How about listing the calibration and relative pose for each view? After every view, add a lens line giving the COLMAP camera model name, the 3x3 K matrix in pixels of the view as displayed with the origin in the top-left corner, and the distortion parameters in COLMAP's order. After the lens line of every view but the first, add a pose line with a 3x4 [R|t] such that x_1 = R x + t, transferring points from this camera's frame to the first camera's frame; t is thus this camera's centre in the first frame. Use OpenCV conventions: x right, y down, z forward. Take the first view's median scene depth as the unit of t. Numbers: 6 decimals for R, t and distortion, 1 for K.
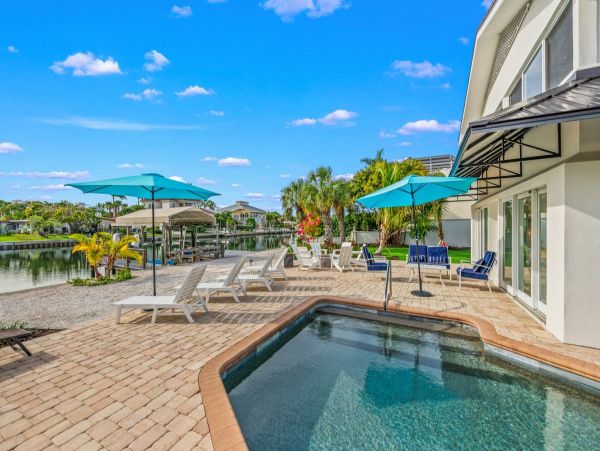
lens RADIAL K [[243.1, 0, 304.3], [0, 243.1, 228.1], [0, 0, 1]] dist [0.001791, -0.000218]
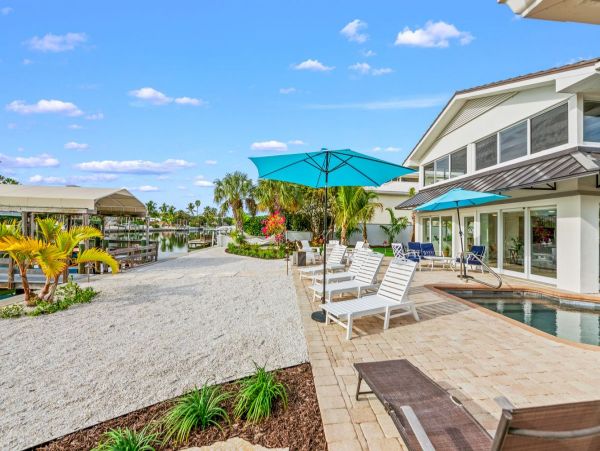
lens RADIAL K [[243.1, 0, 304.3], [0, 243.1, 228.1], [0, 0, 1]] dist [0.001791, -0.000218]
pose [[0.841435, 0.032751, 0.539365, -0.308193], [-0.031376, 0.999439, -0.011739, 0.011022], [-0.539447, -0.007046, 0.841990, 0.098381]]
